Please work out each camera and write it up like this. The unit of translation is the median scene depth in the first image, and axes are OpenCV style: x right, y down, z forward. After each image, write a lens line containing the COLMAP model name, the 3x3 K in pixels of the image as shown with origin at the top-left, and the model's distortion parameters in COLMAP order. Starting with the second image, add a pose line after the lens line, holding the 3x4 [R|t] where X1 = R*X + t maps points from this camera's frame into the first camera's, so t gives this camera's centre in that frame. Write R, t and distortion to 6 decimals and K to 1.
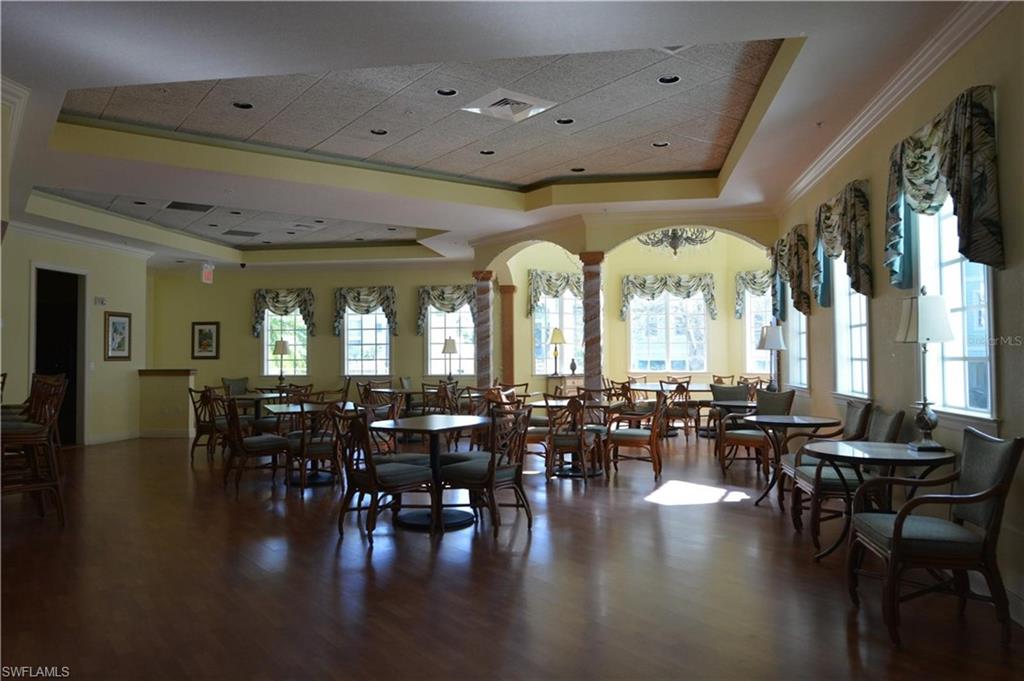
lens RADIAL K [[728.0, 0, 513.4], [0, 728.0, 338.8], [0, 0, 1]] dist [-0.010255, 0.003201]
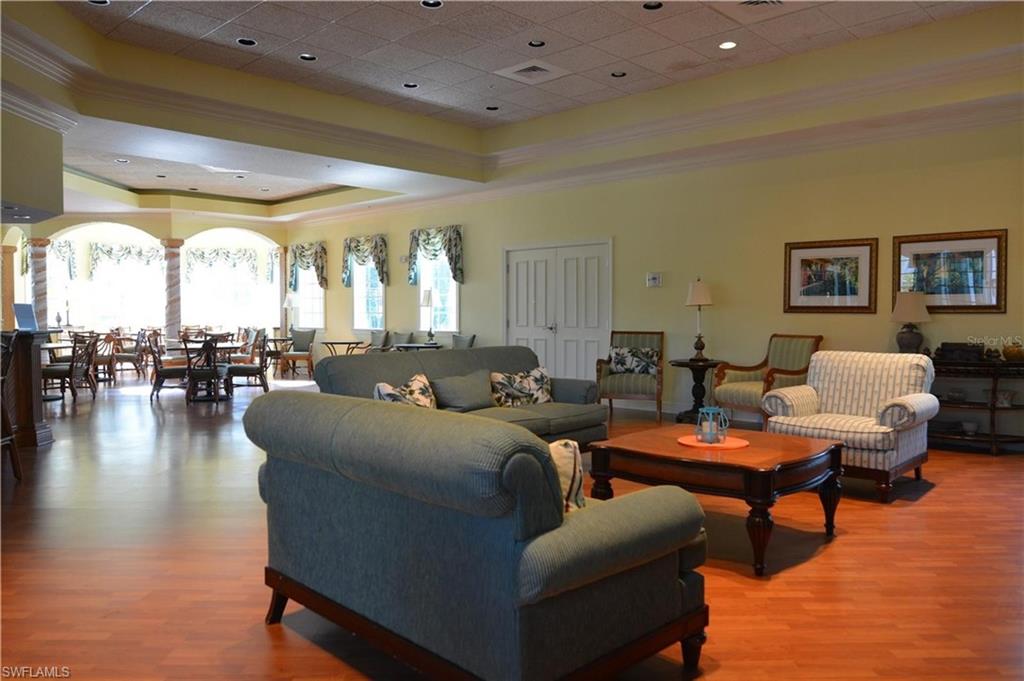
lens RADIAL K [[728.0, 0, 509.8], [0, 728.0, 339.4], [0, 0, 1]] dist [-0.010255, 0.003201]
pose [[0.560126, -0.026708, 0.827977, -0.721707], [-0.024819, 0.998490, 0.048999, -0.006465], [-0.828035, -0.047995, 0.558618, -0.374567]]
